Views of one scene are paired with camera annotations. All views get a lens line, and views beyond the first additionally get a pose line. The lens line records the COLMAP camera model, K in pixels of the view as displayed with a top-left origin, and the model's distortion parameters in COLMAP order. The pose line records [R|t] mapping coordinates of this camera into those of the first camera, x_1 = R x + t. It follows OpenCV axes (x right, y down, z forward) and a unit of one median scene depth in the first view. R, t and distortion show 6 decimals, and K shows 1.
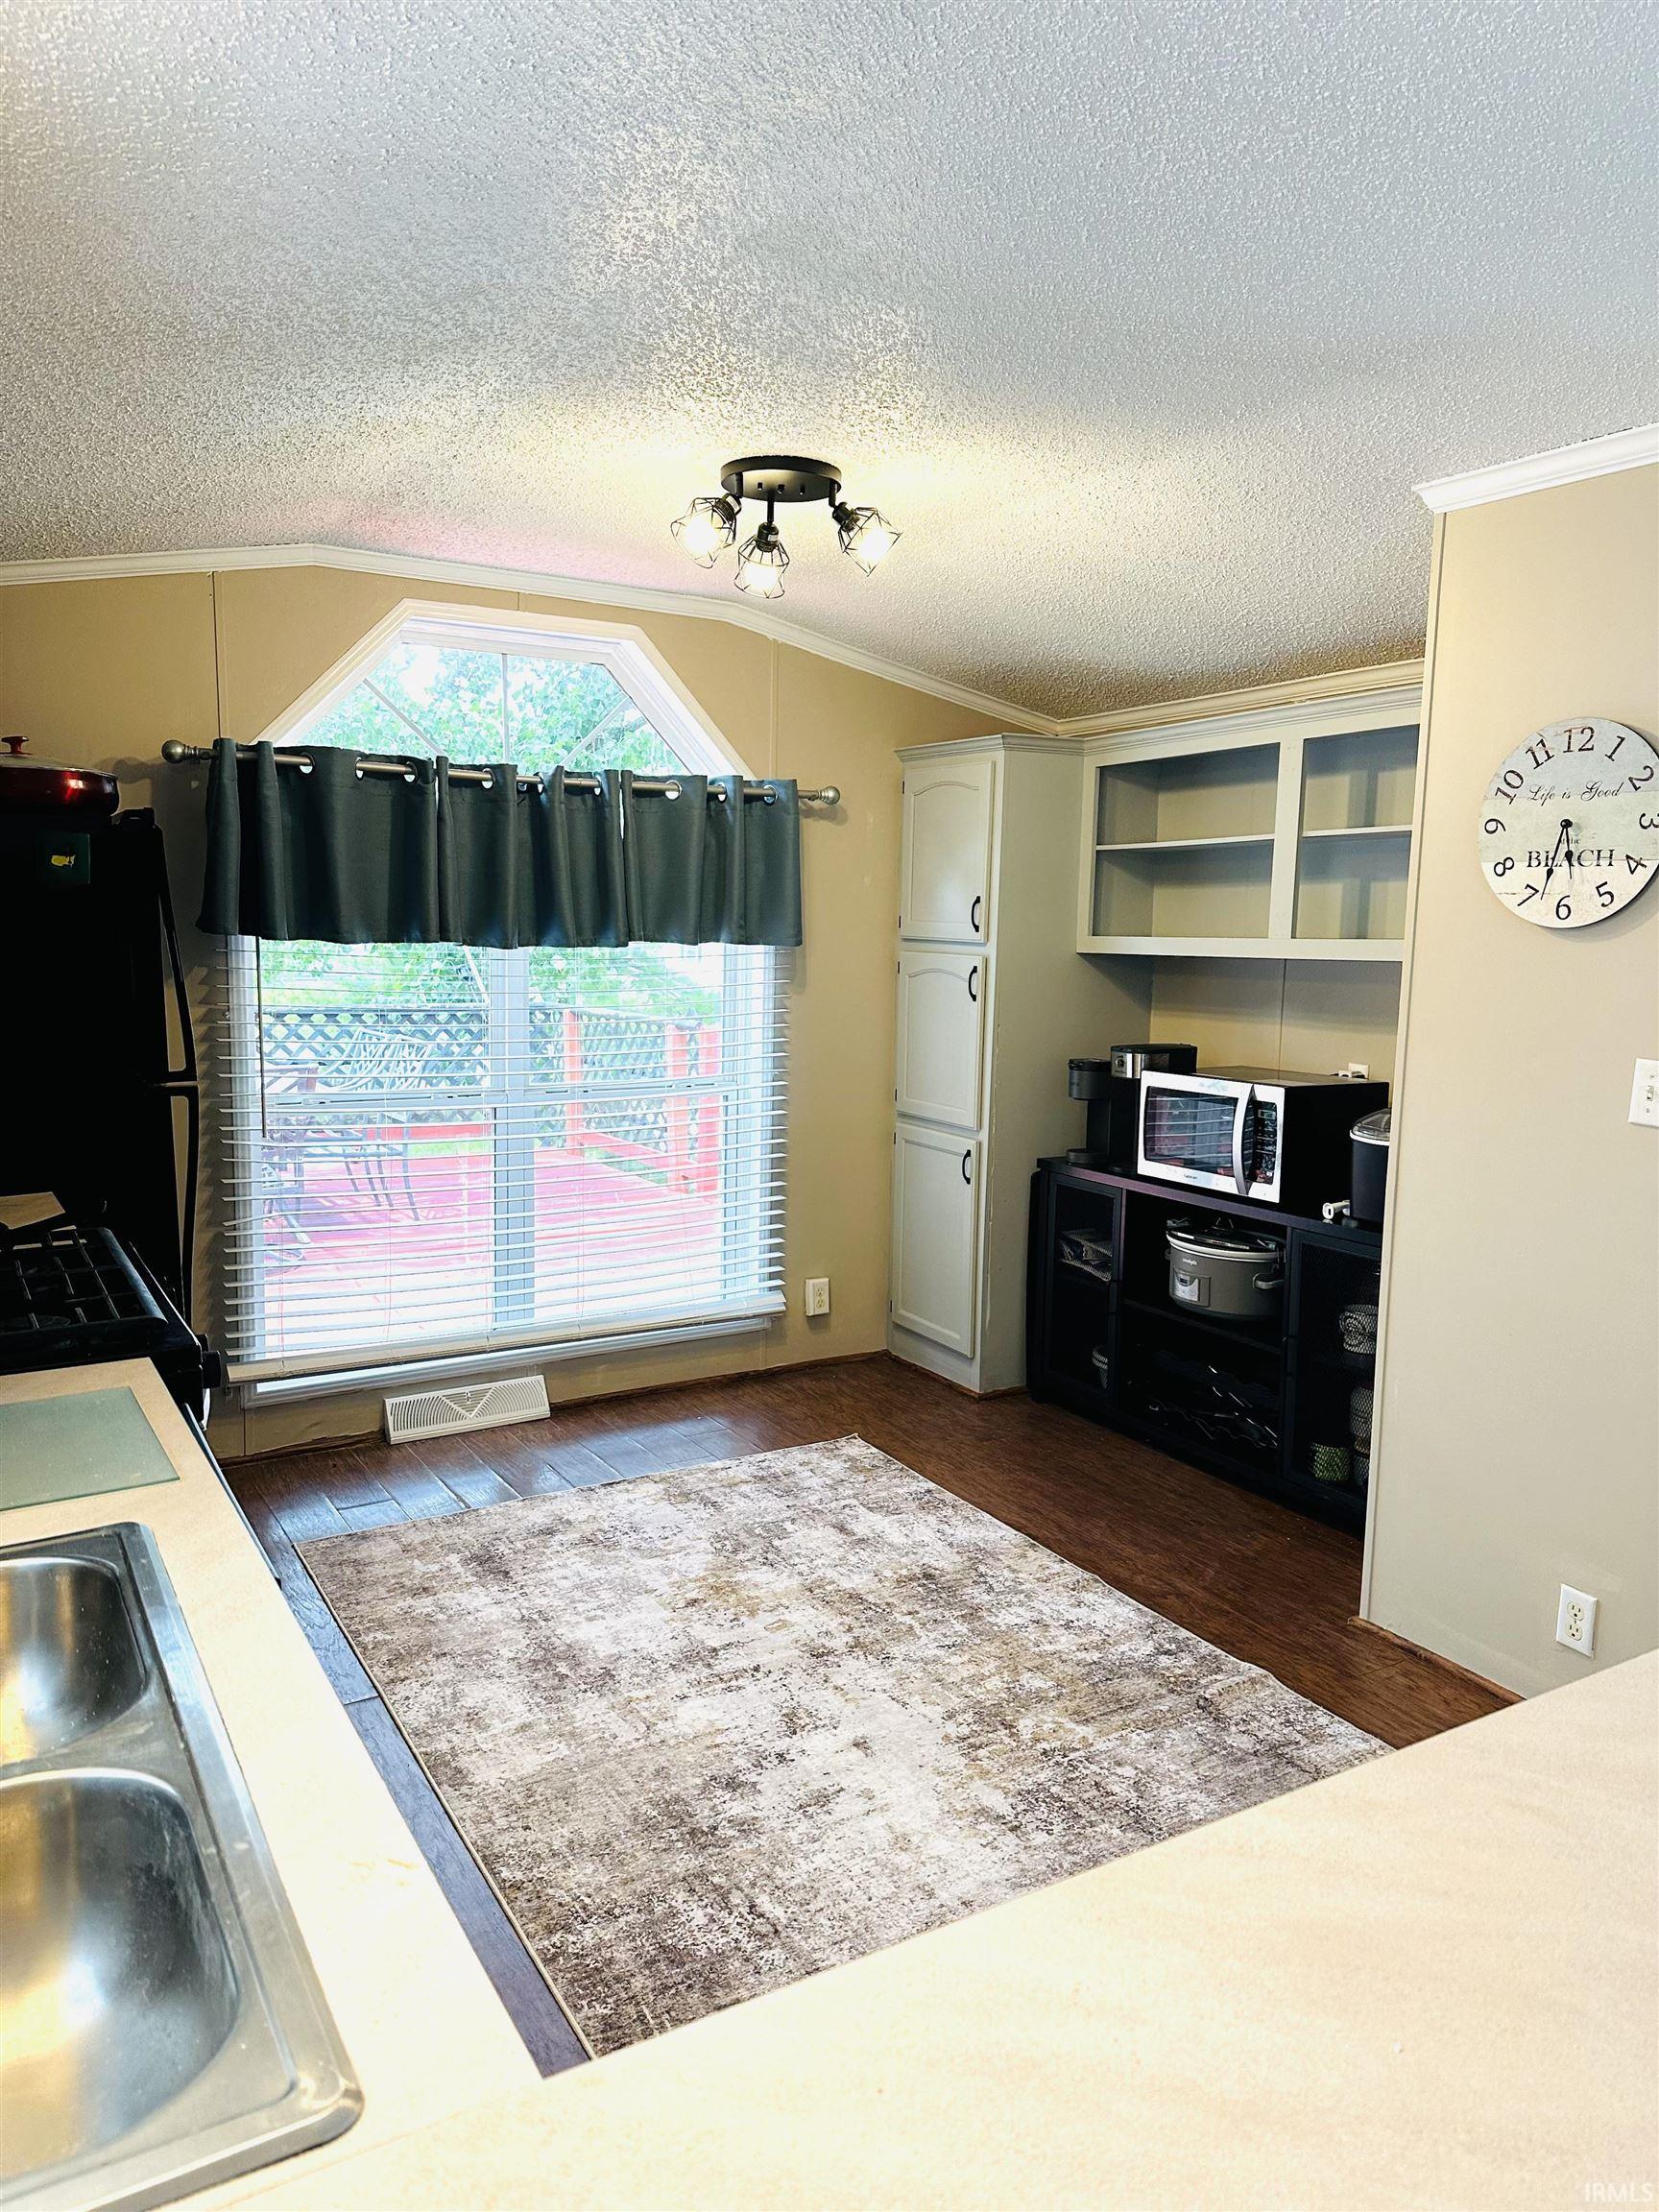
lens RADIAL K [[1515.1, 0, 829.5], [0, 1515.1, 1106.0], [0, 0, 1]] dist [0.175187, -0.342056]
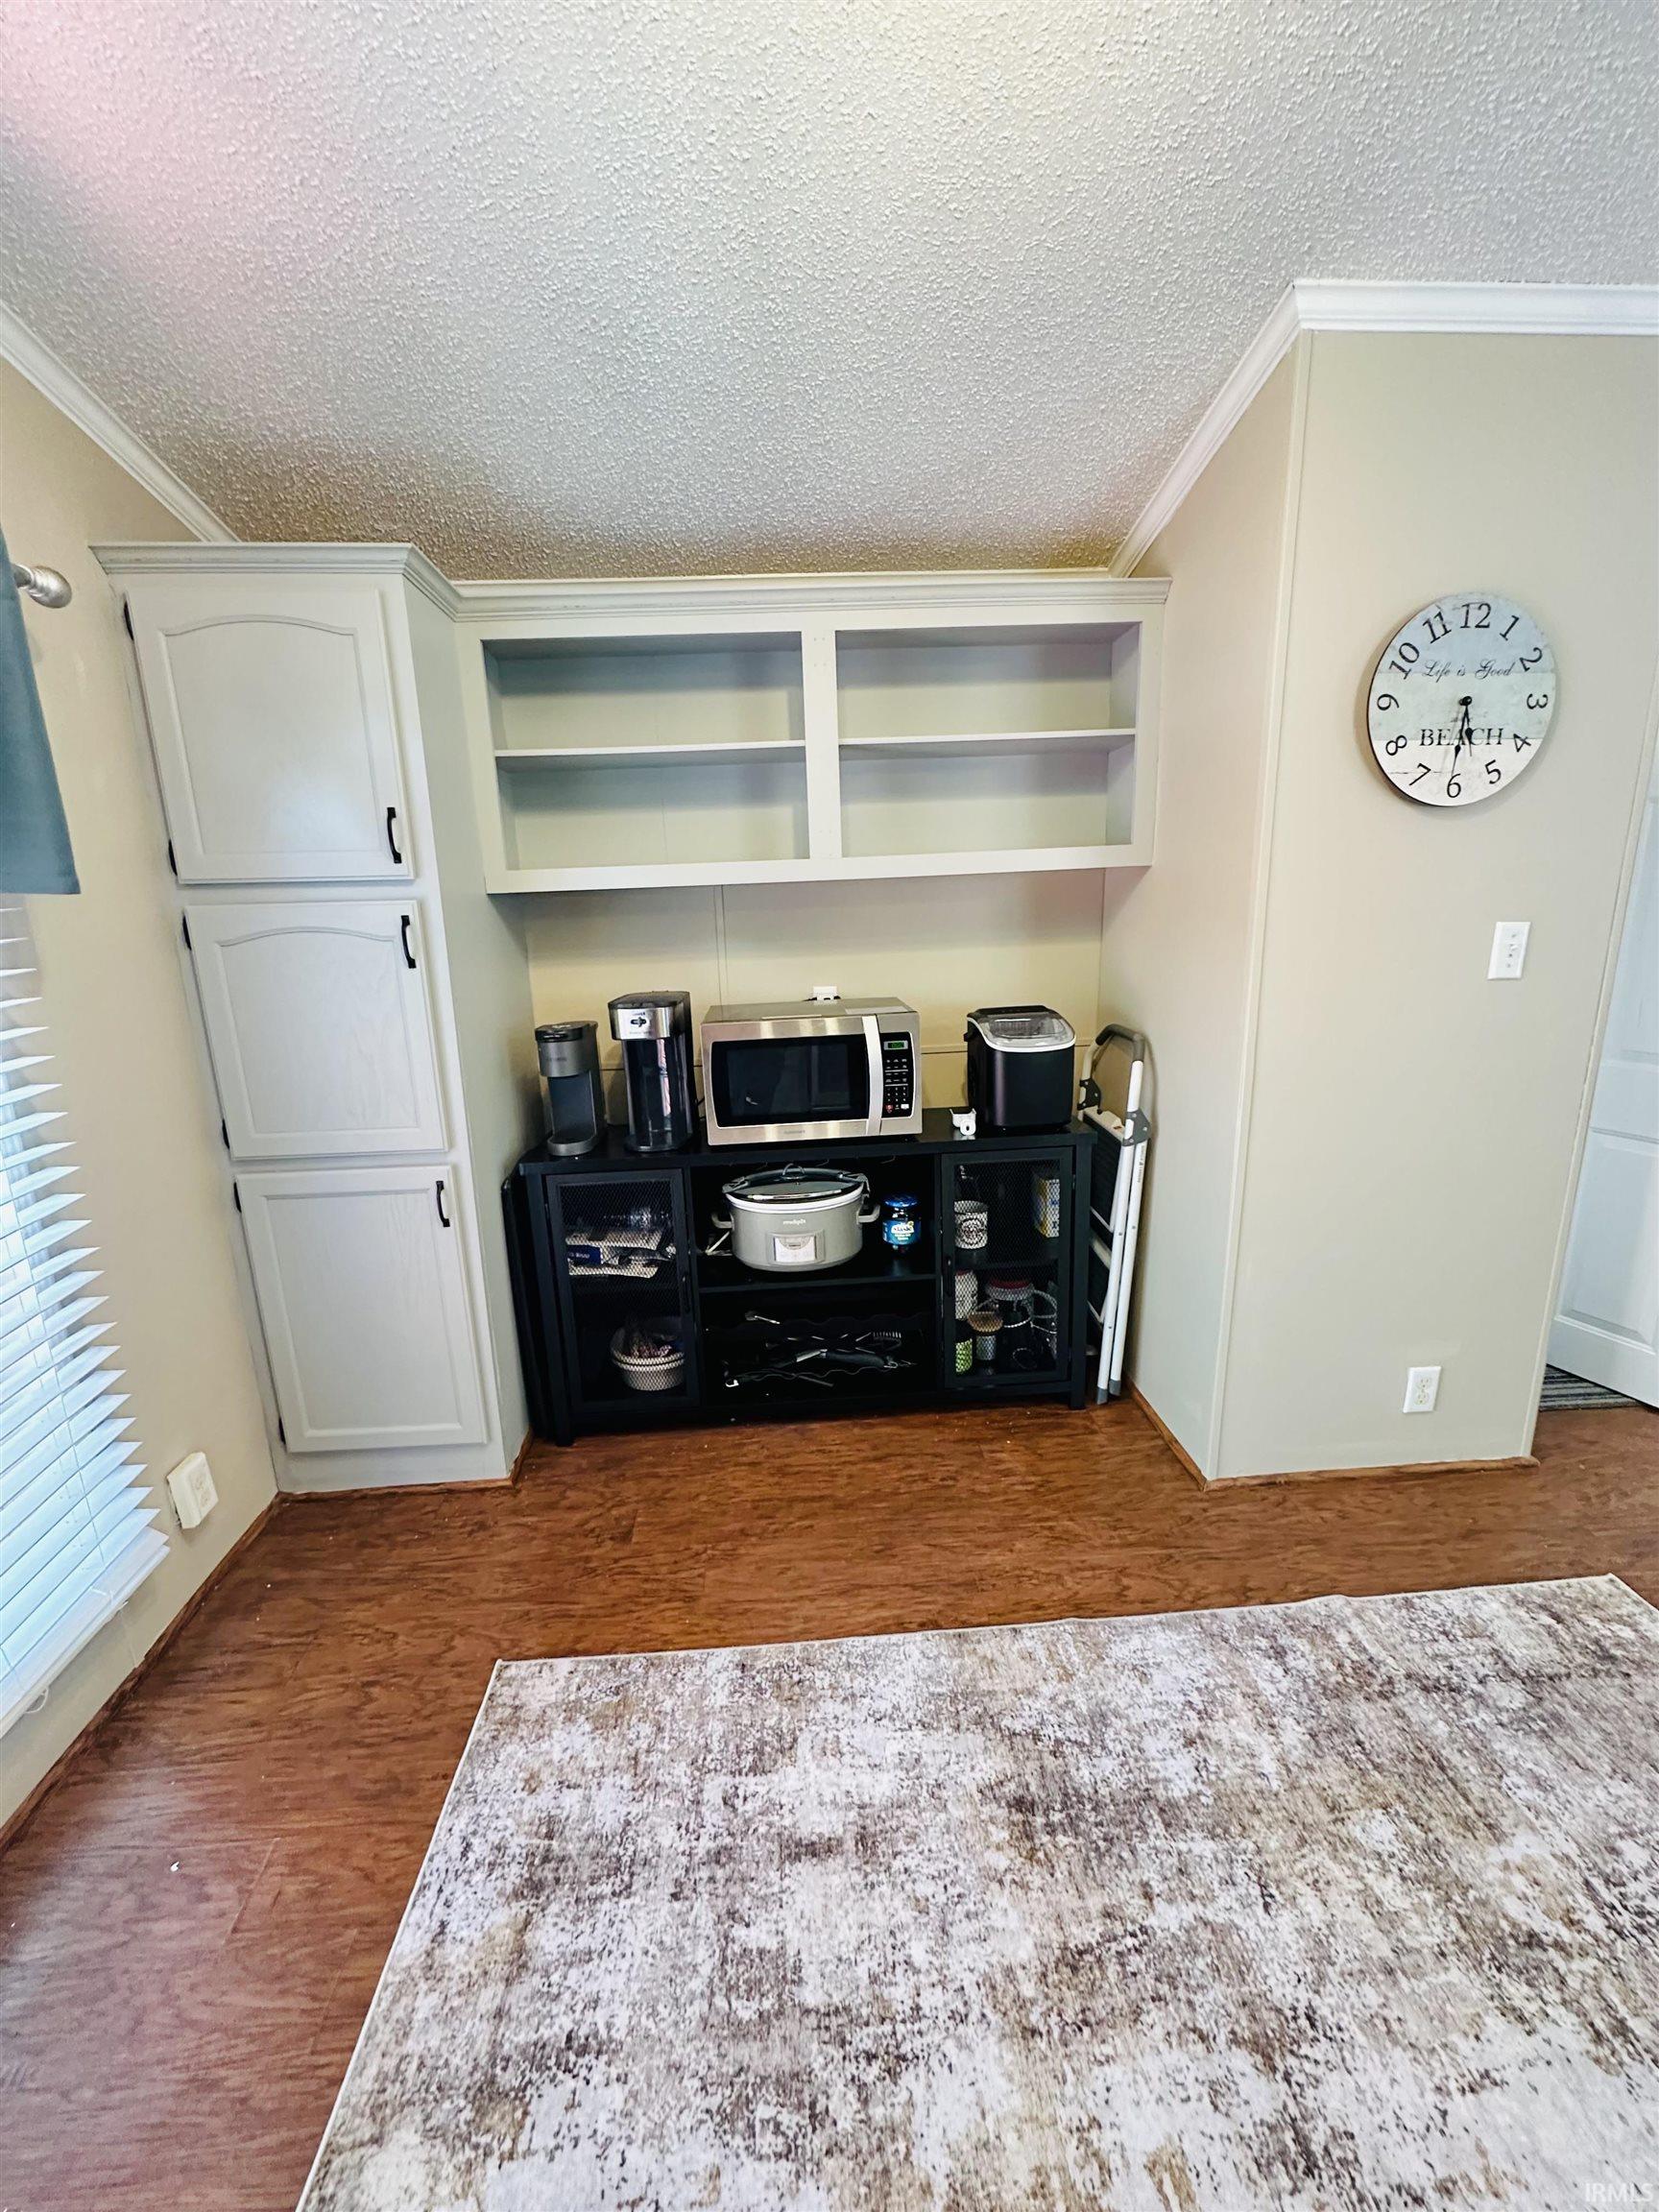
lens RADIAL K [[885.1, 0, 826.7], [0, 885.1, 1105.8], [0, 0, 1]] dist [-0.001459, 0.000487]
pose [[0.451163, -0.235905, 0.860698, -0.228892], [0.150518, 0.970729, 0.187164, -0.072949], [-0.879657, 0.045109, 0.473465, 0.860602]]
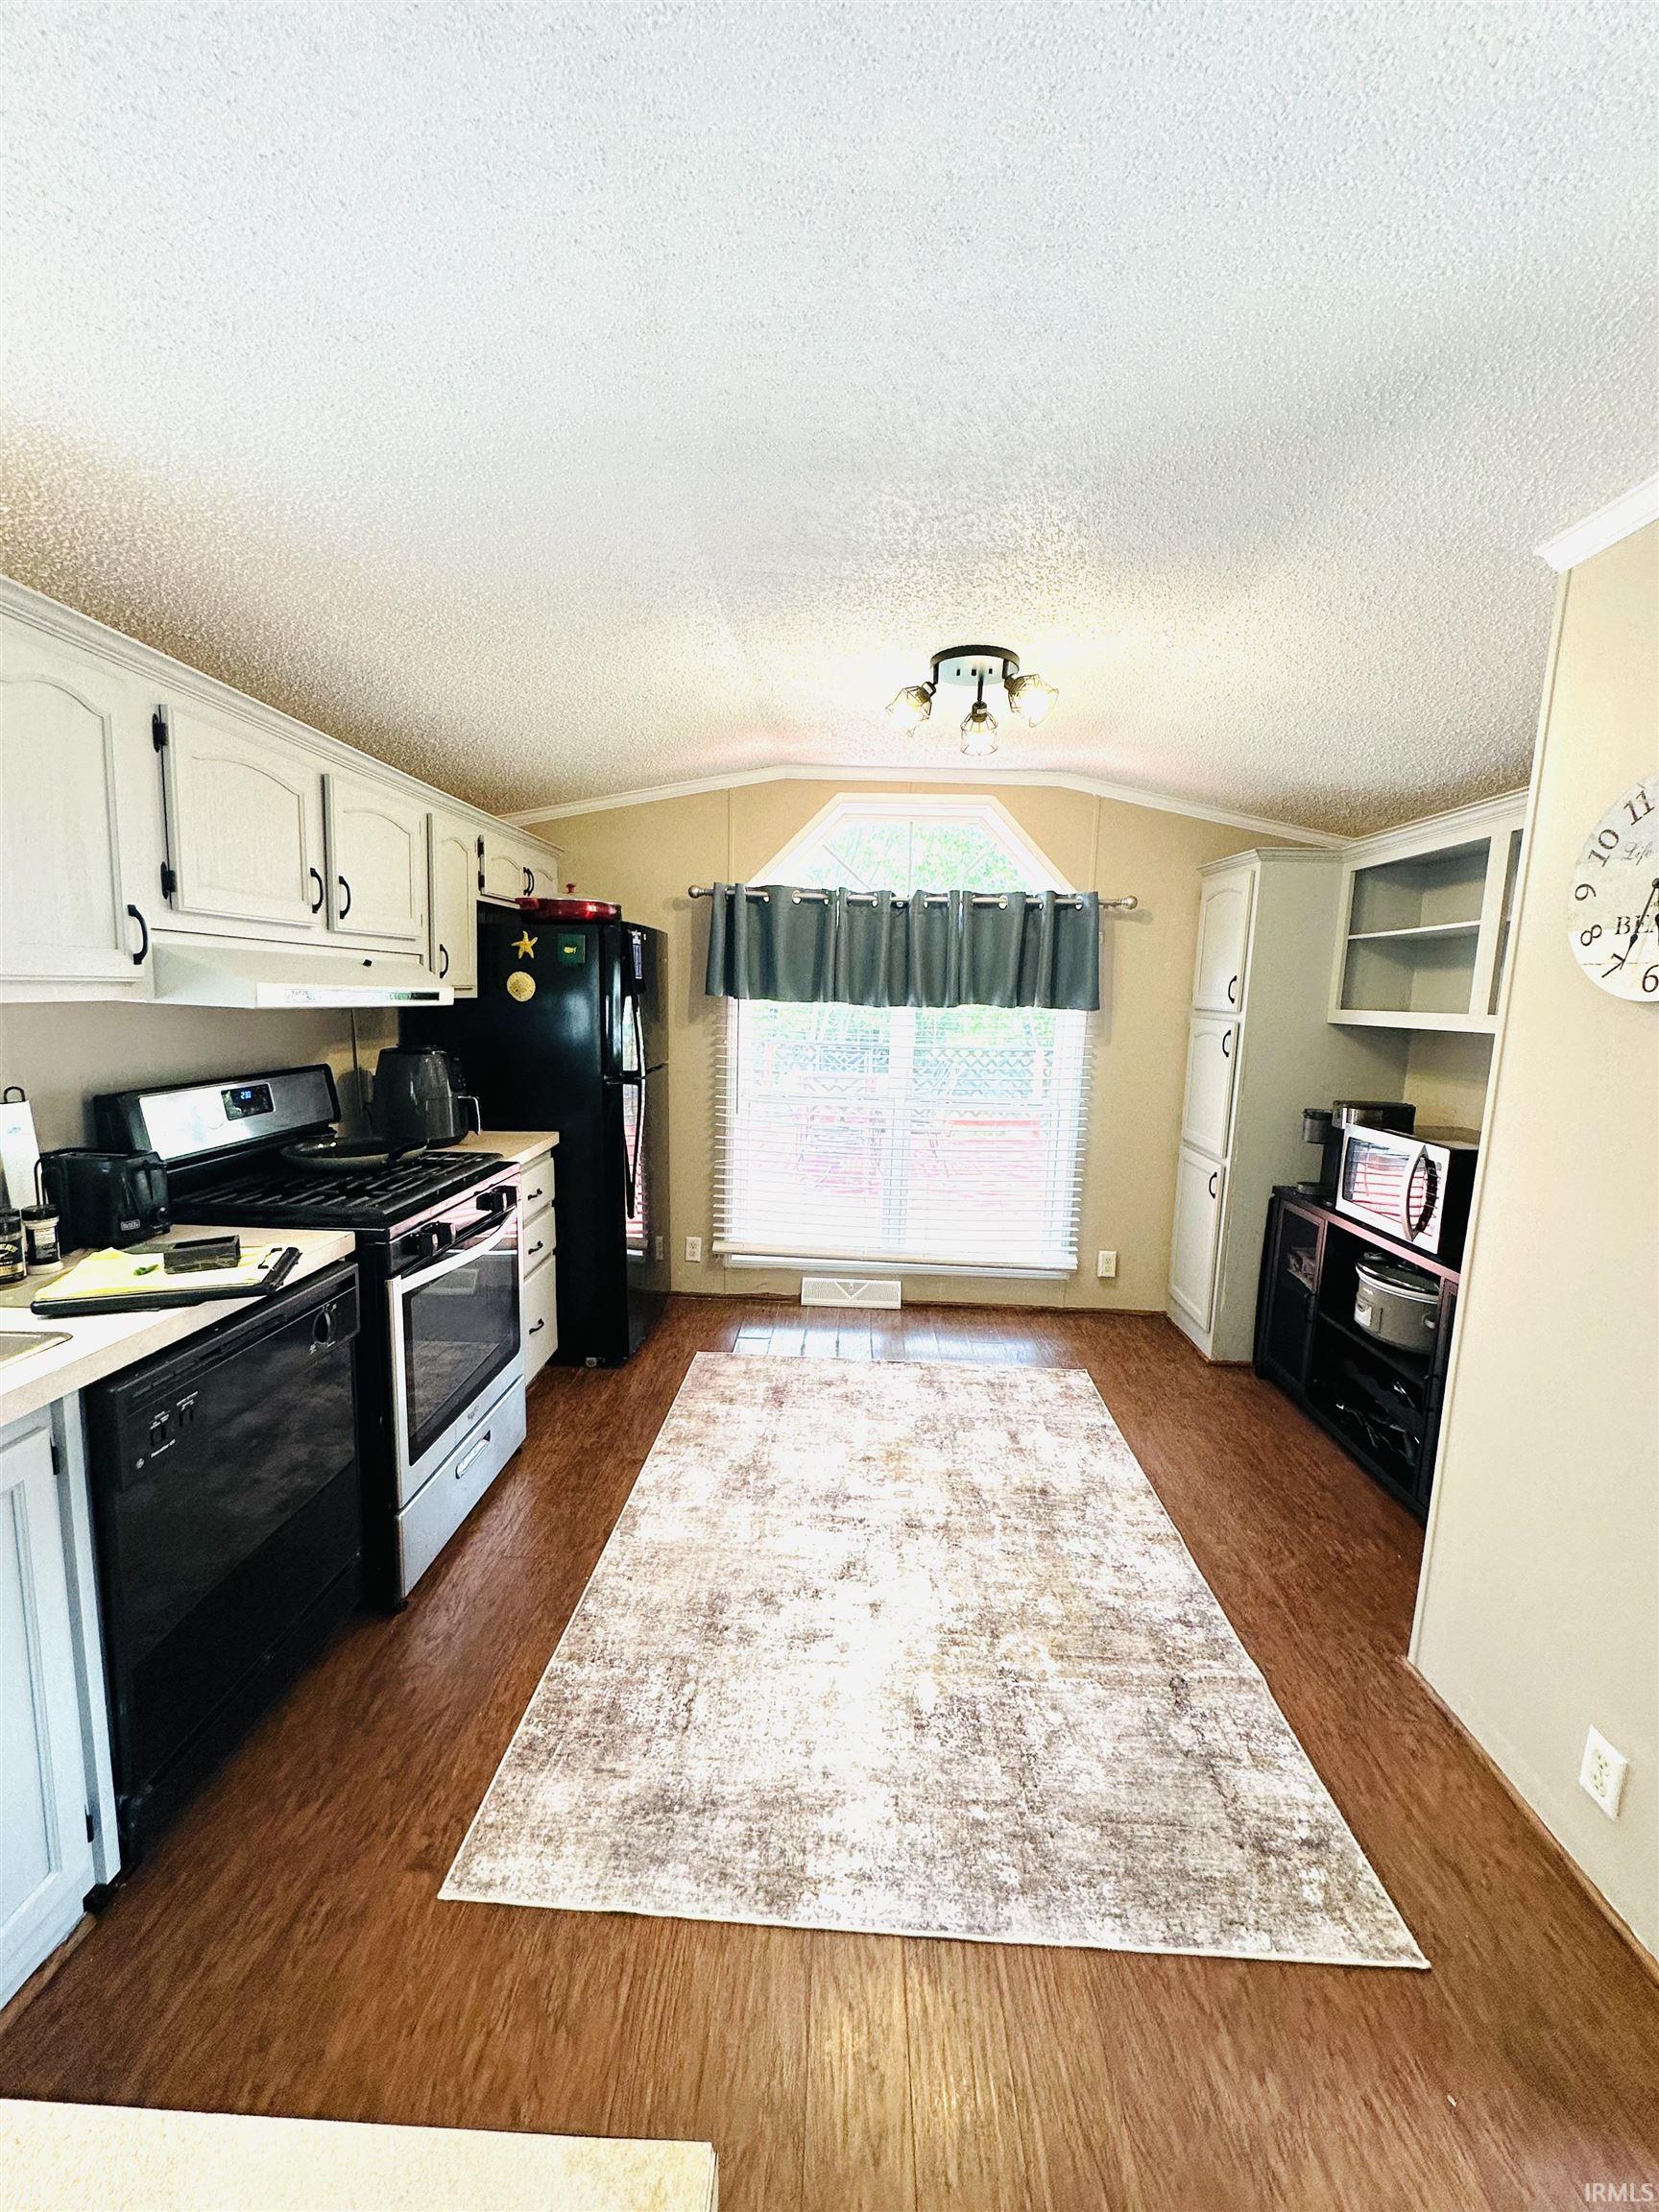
lens RADIAL K [[874.7, 0, 828.4], [0, 874.7, 1104.8], [0, 0, 1]] dist [-0.002554, 0.000105]
pose [[0.842312, 0.082103, -0.532701, 0.273504], [-0.083822, 0.996259, 0.021008, -0.021661], [0.532433, 0.026957, 0.846043, 0.259268]]
